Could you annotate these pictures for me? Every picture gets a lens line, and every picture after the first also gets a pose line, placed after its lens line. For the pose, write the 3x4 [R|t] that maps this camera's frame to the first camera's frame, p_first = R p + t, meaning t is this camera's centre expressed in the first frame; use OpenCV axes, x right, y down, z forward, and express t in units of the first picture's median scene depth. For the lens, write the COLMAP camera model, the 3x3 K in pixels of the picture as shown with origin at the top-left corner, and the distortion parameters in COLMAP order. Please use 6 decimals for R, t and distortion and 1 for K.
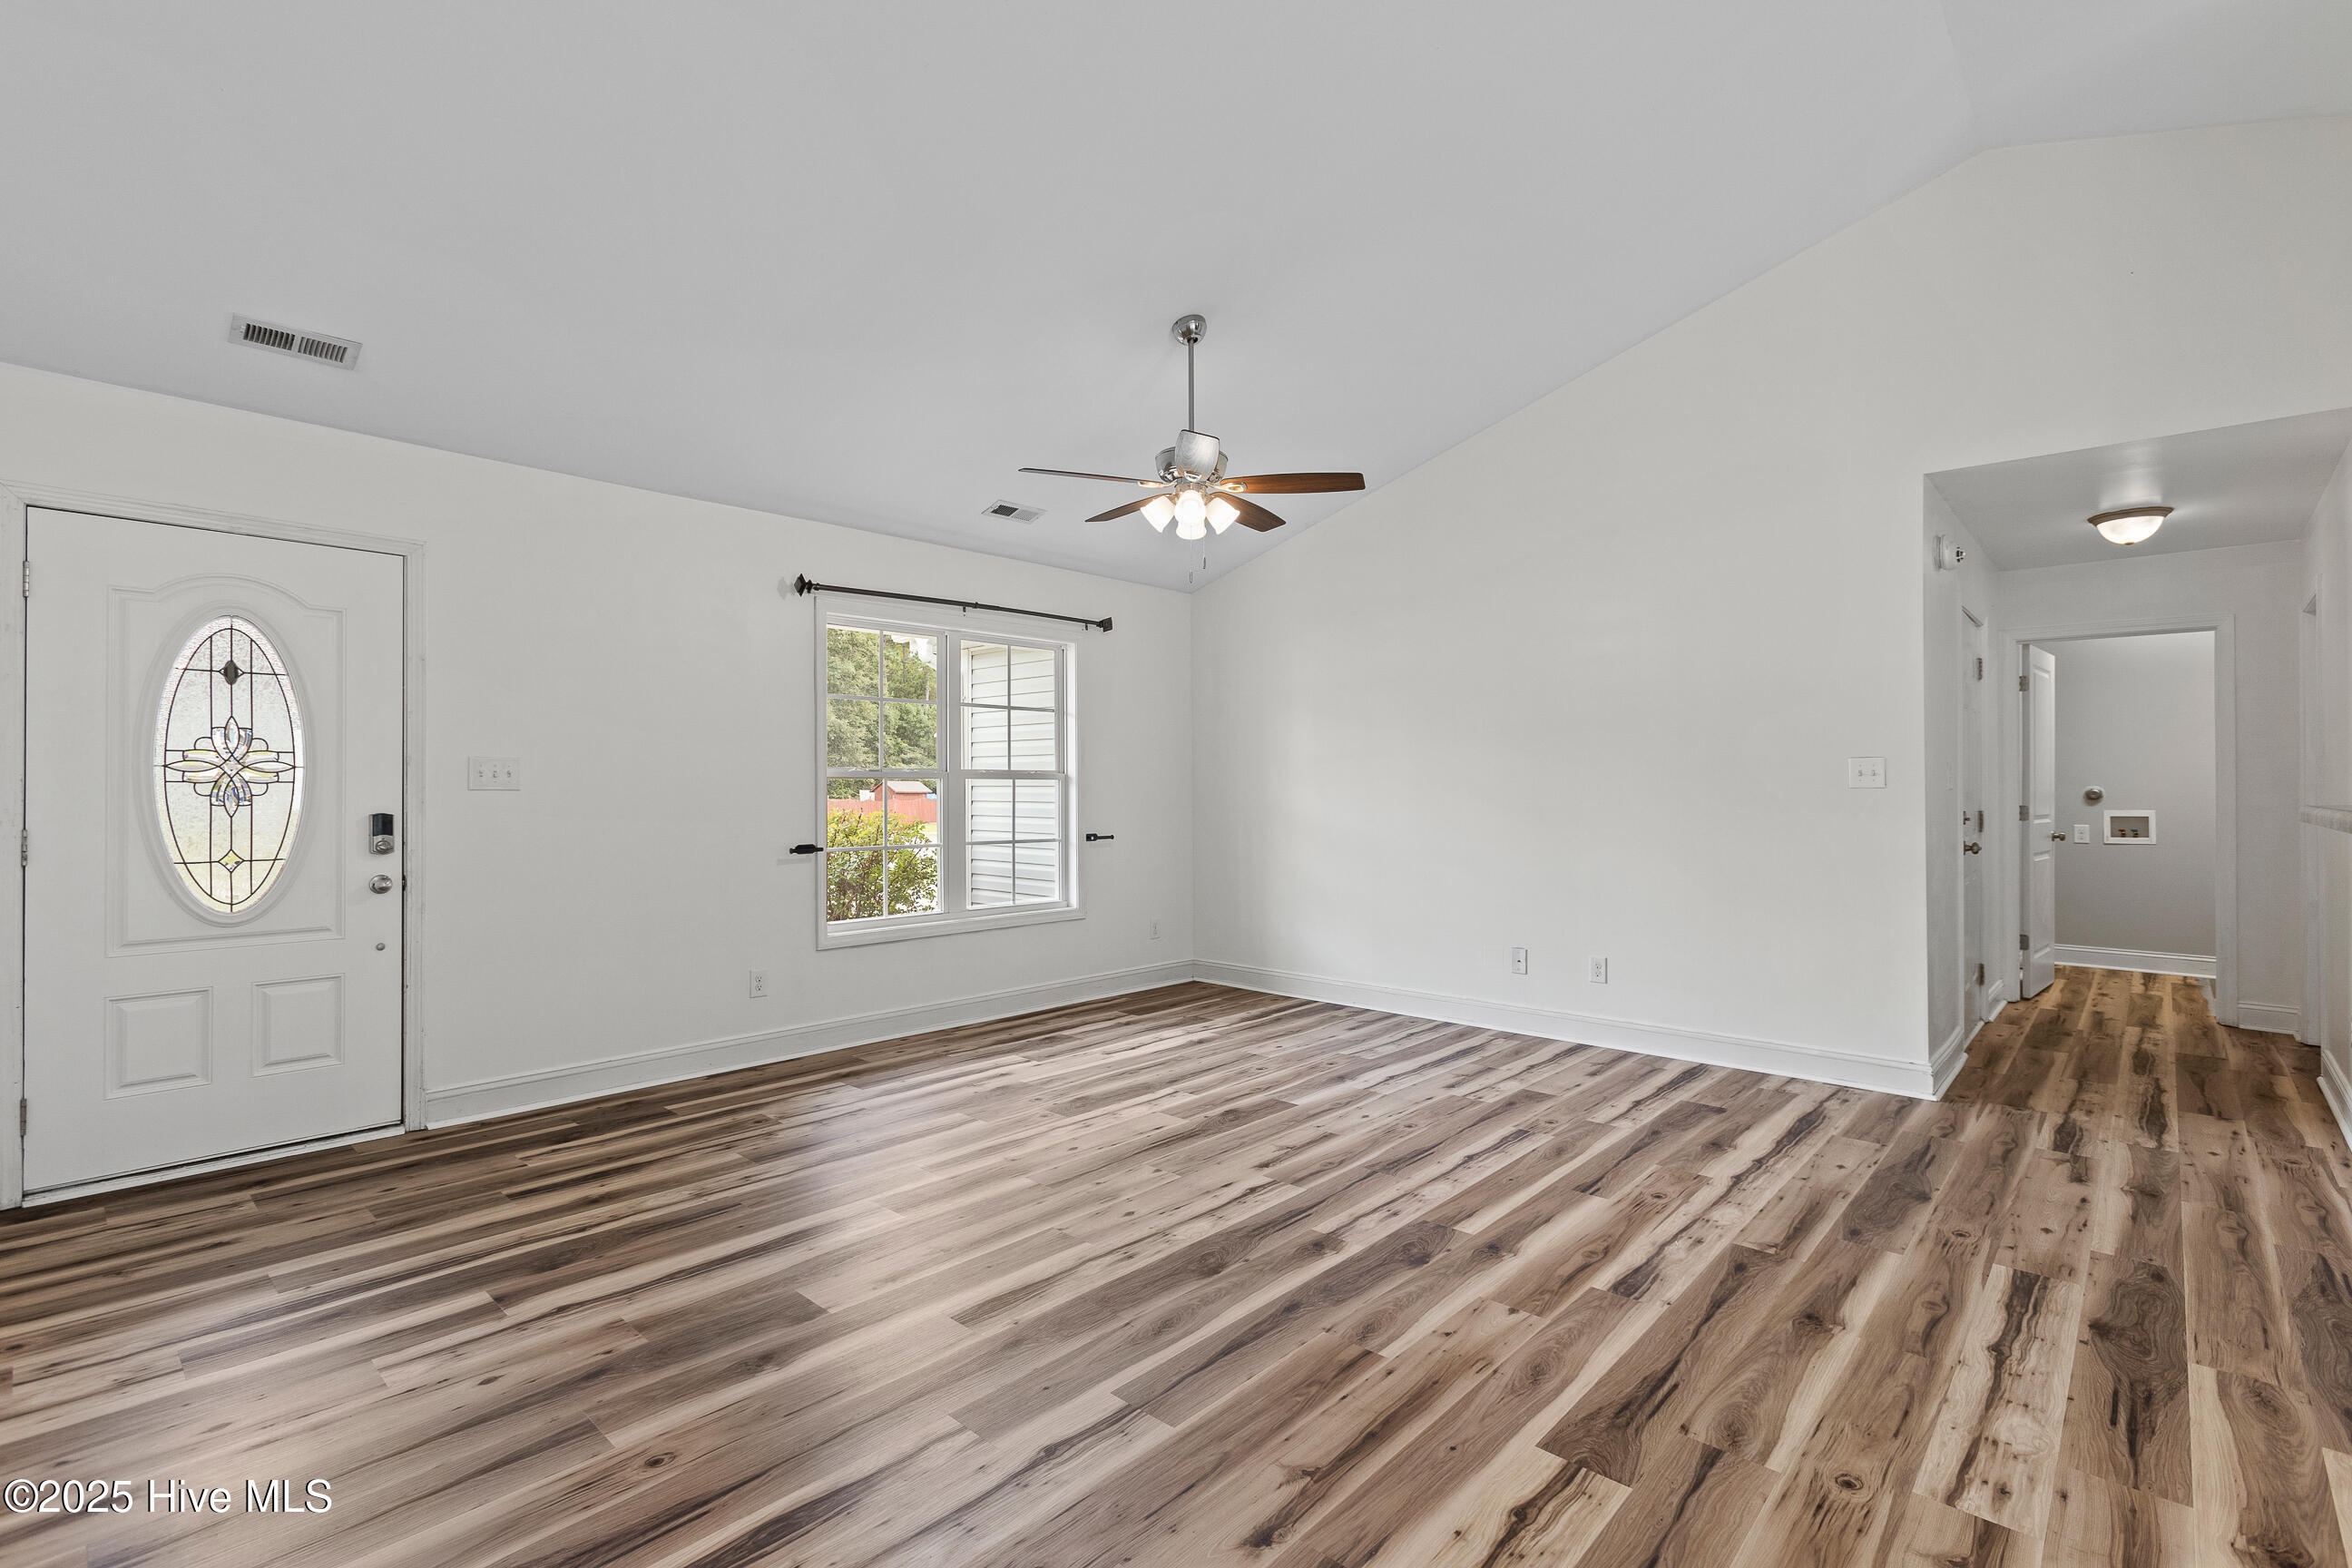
lens RADIAL K [[1073.4, 0, 1176.0], [0, 1073.4, 784.0], [0, 0, 1]] dist [-0.021101, 0.015005]
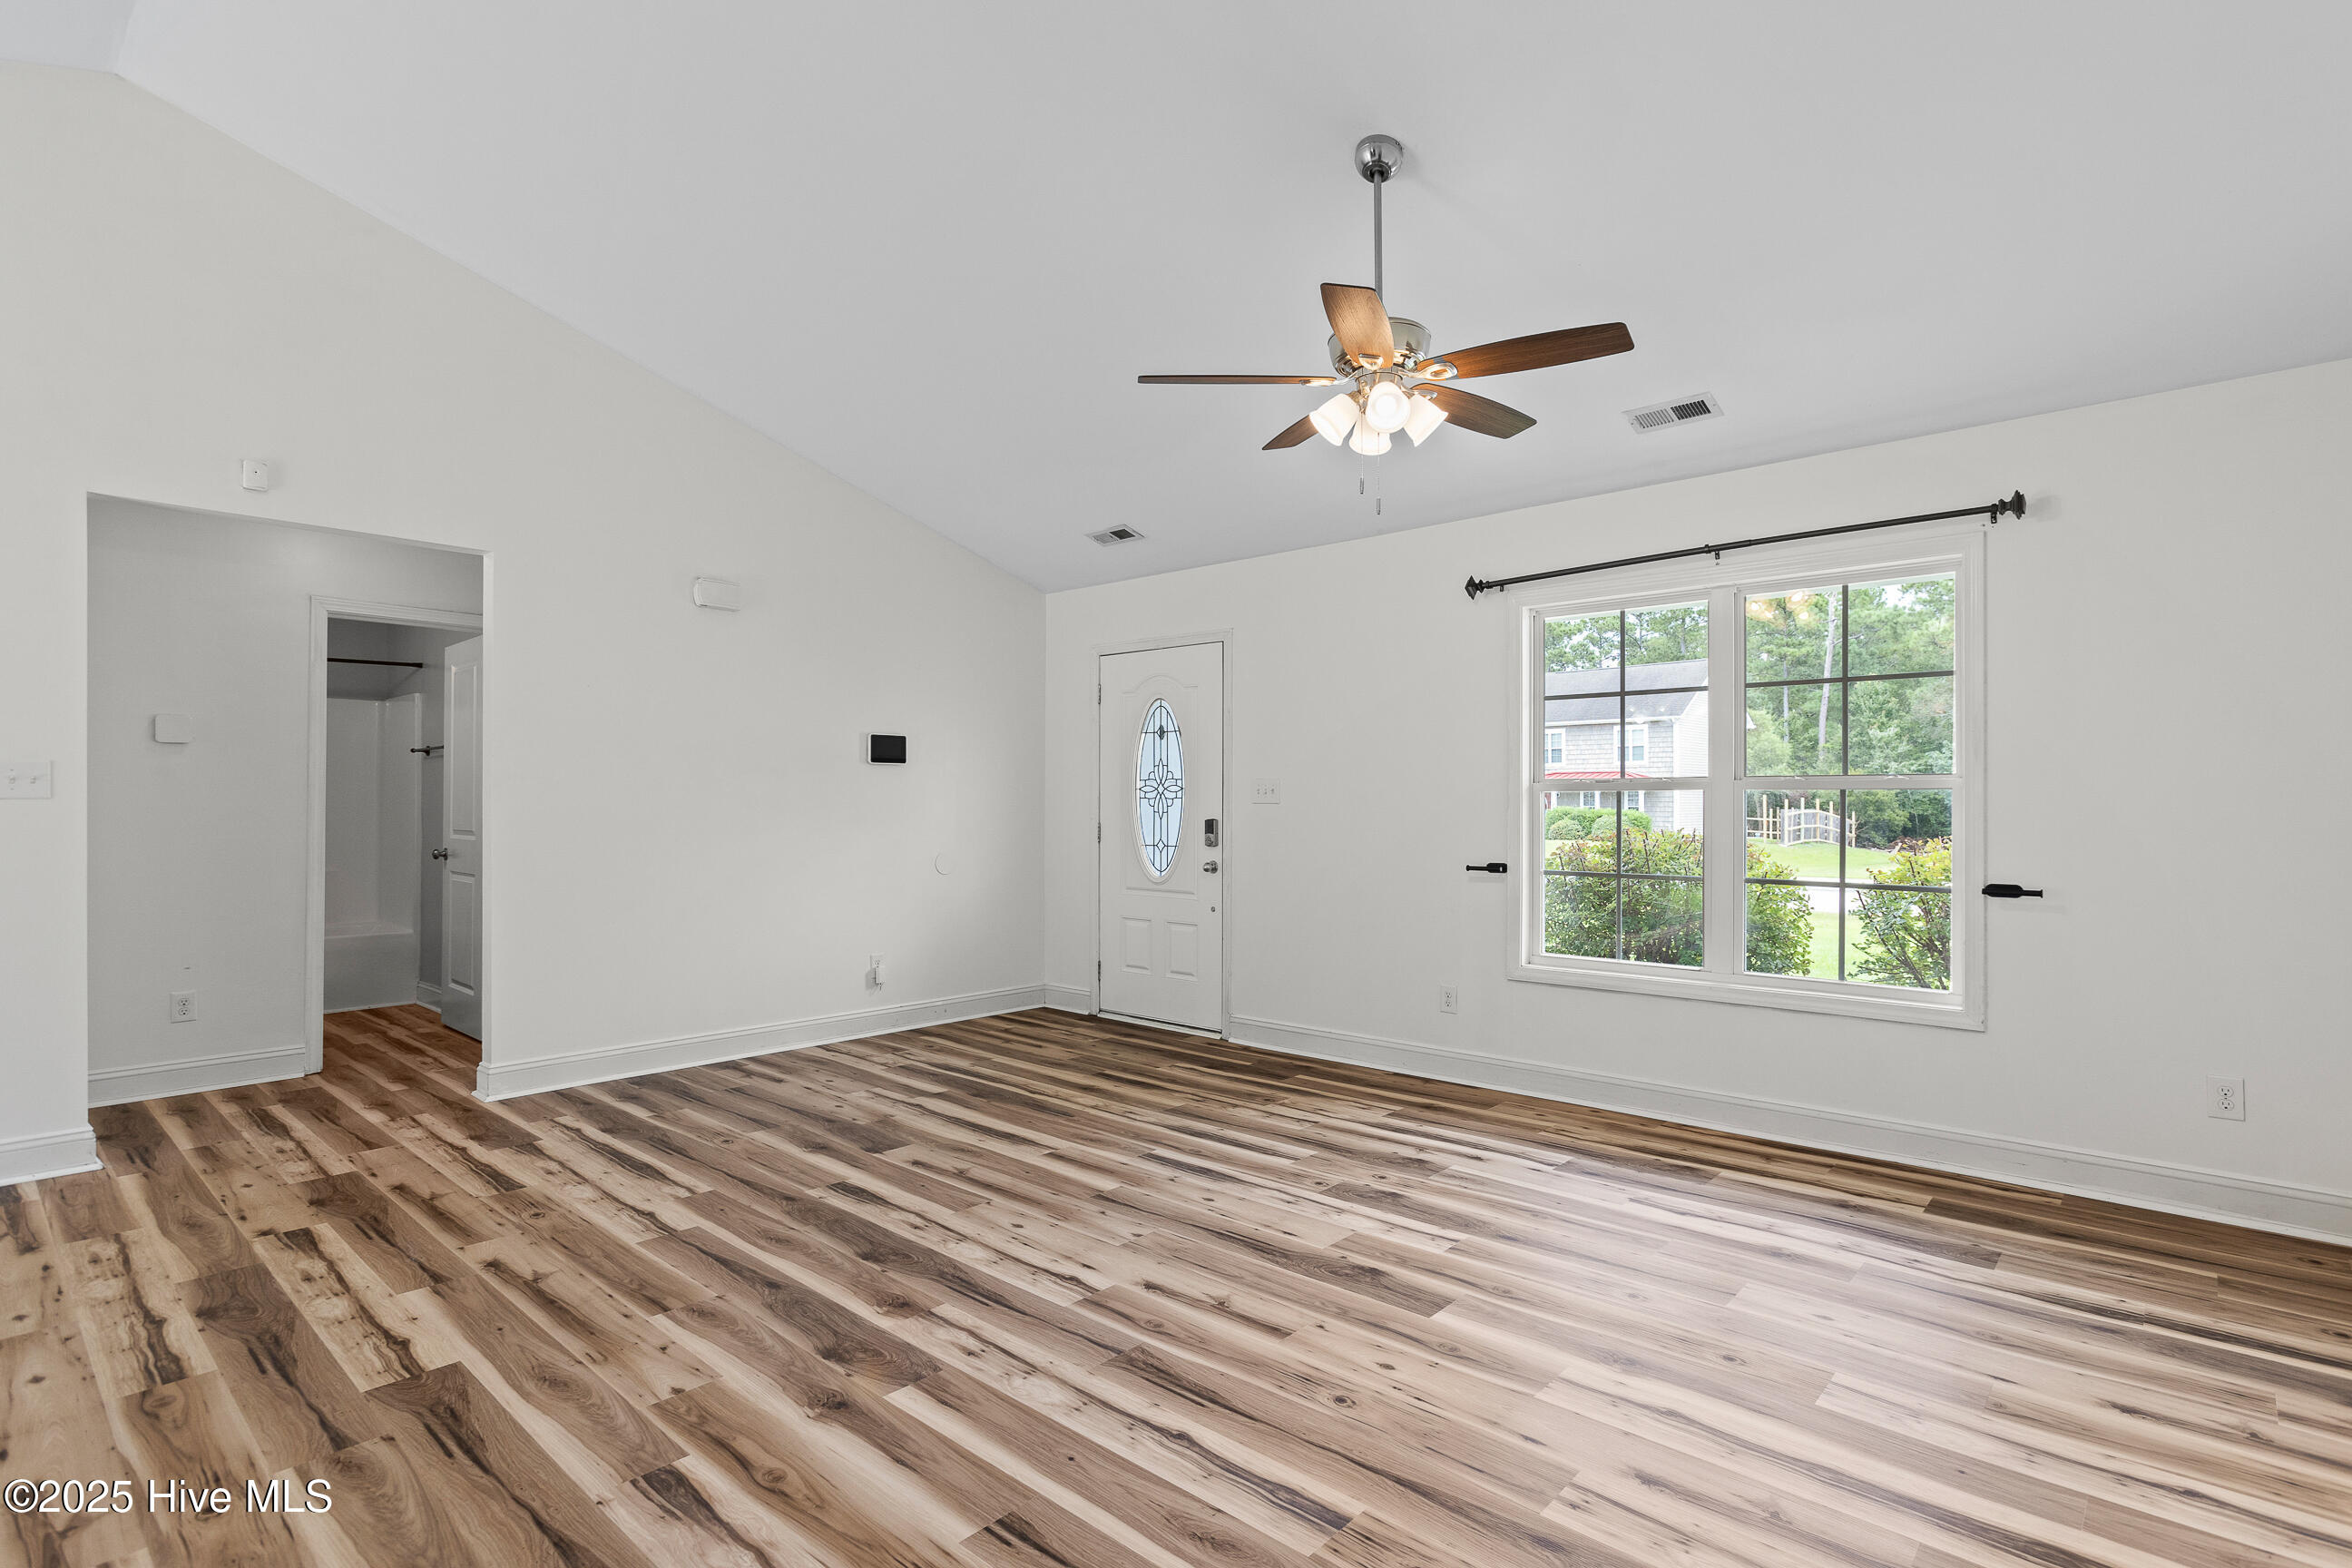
lens RADIAL K [[1130.3, 0, 1171.6], [0, 1130.3, 801.5], [0, 0, 1]] dist [-0.020126, 0.014359]
pose [[0.014743, -0.001139, -0.999891, 1.050428], [0.002437, 0.999996, -0.001103, 0.006441], [0.999888, -0.002420, 0.014745, 1.171872]]
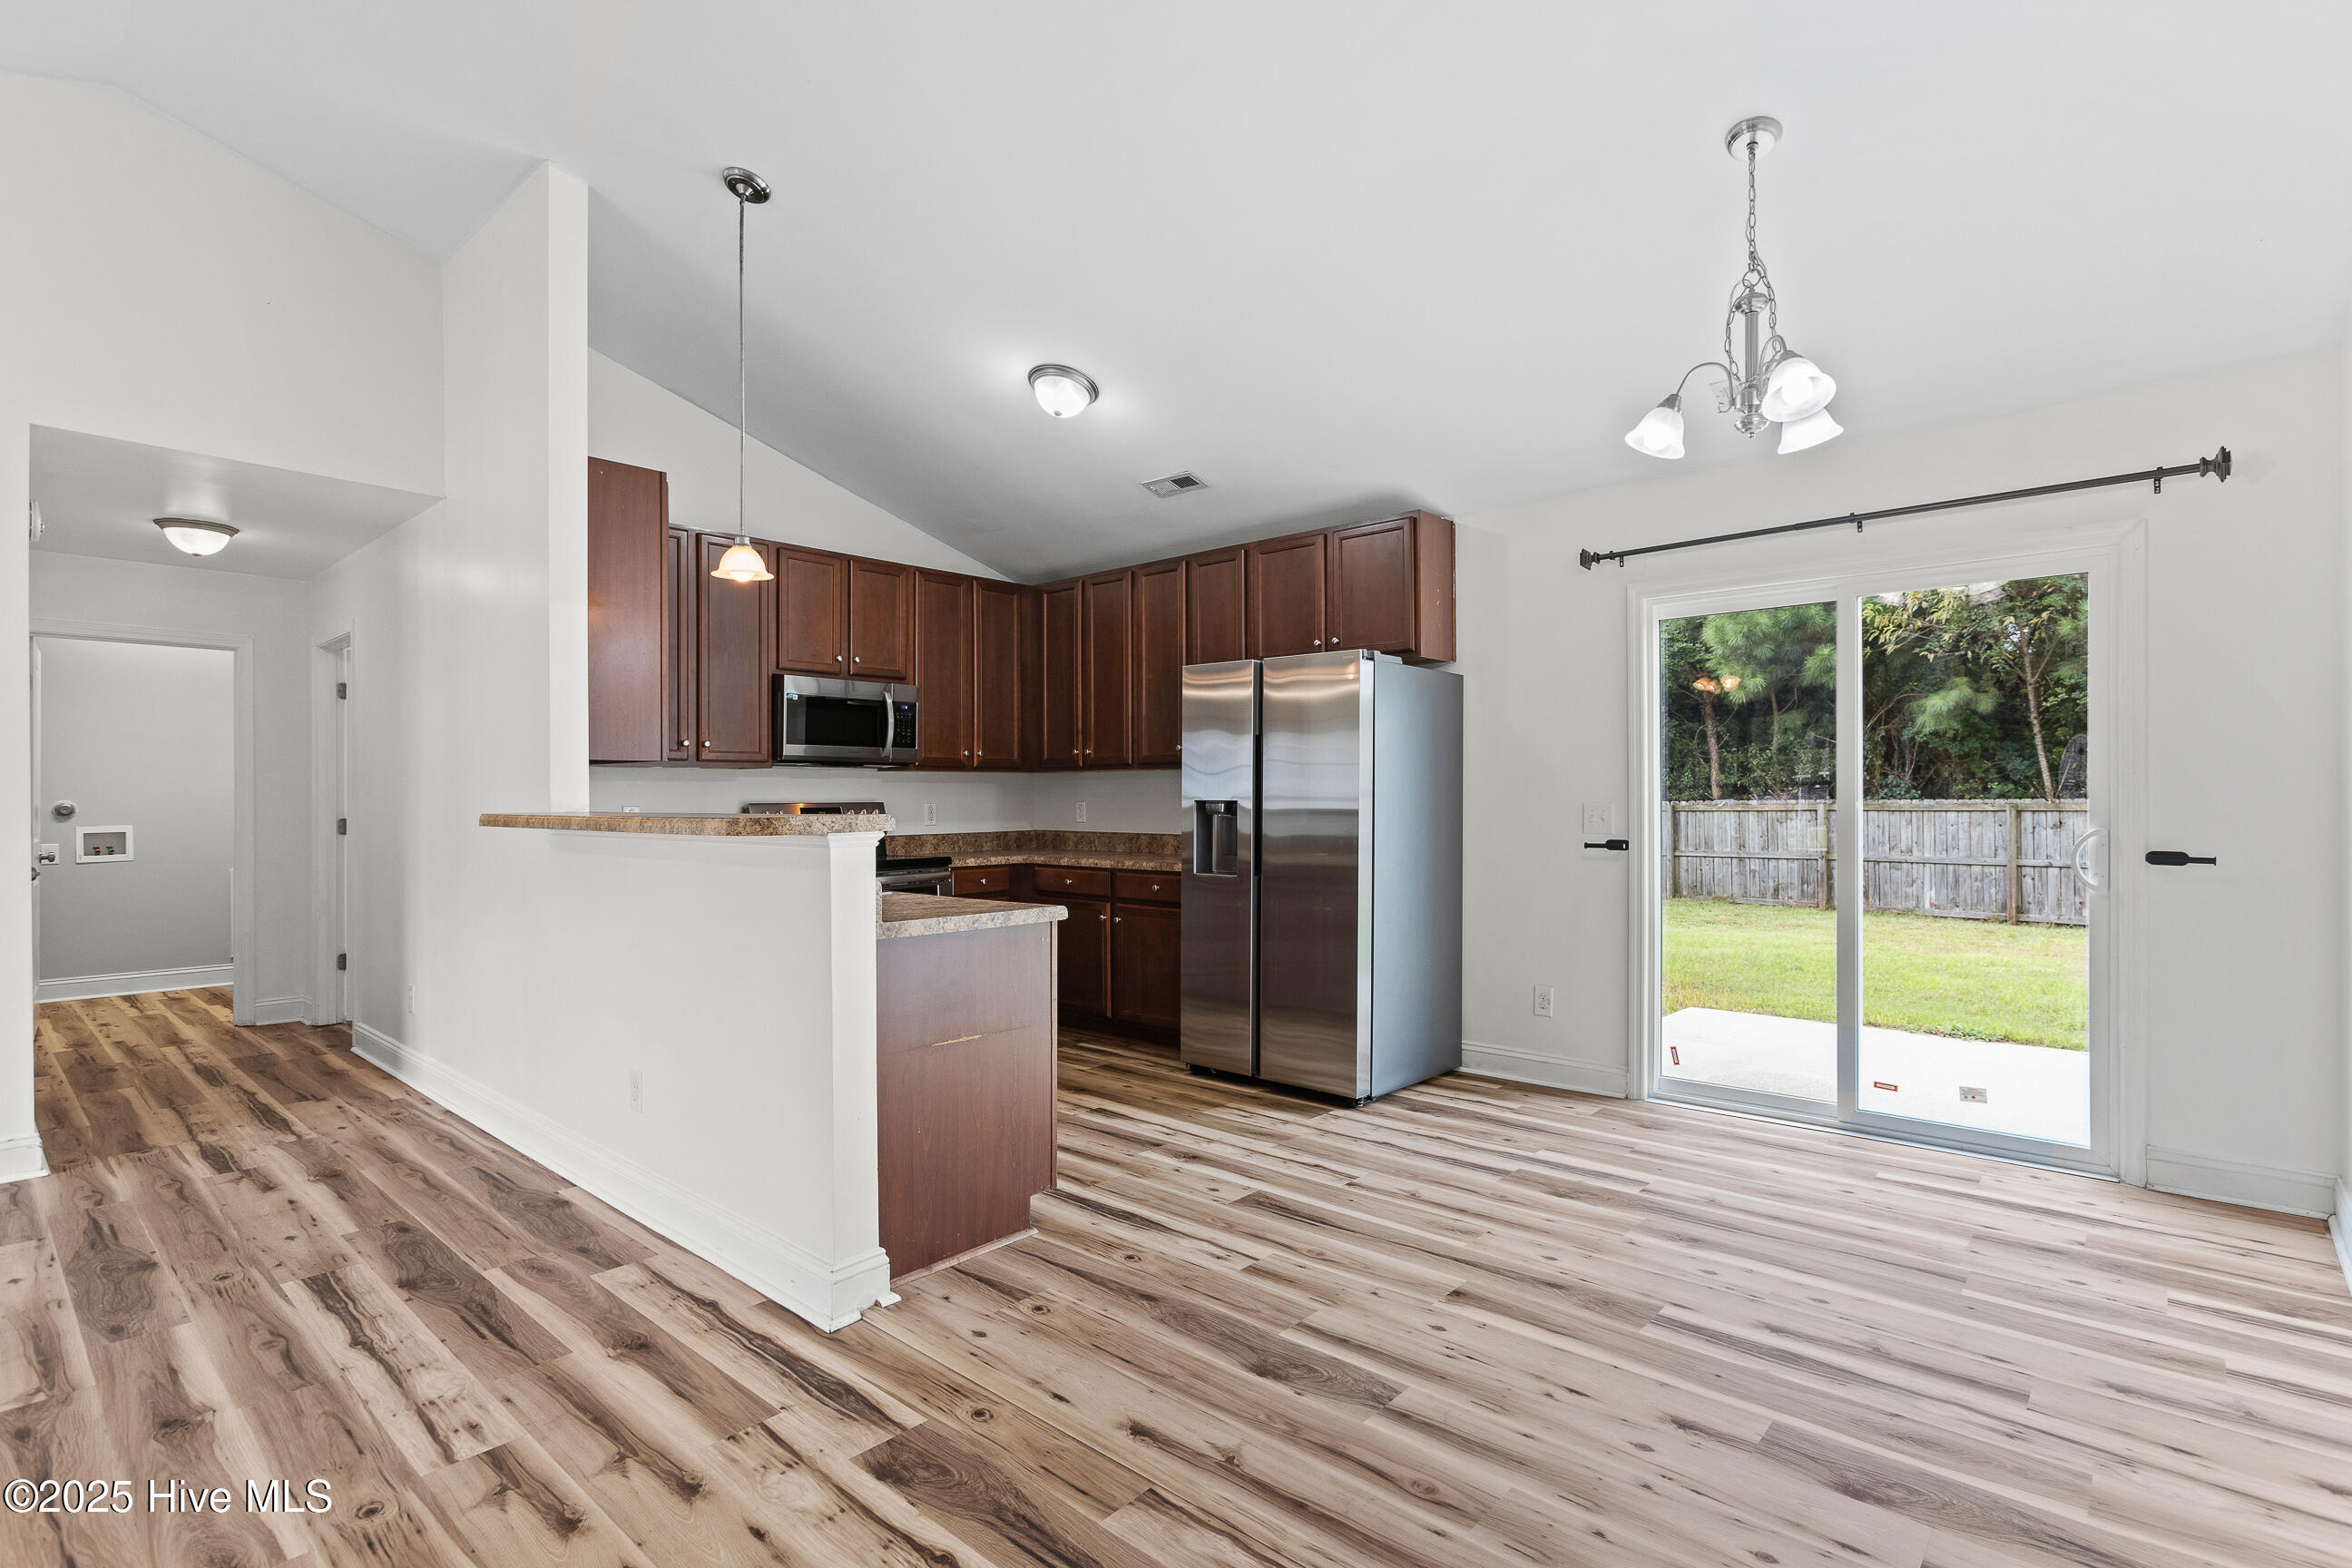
lens RADIAL K [[1130.3, 0, 1171.6], [0, 1130.3, 801.5], [0, 0, 1]] dist [-0.020126, 0.014359]
pose [[-0.012588, -0.003171, 0.999916, -0.254733], [0.000904, 0.999995, 0.003183, 0.001693], [-0.999920, 0.000944, -0.012585, 0.174027]]
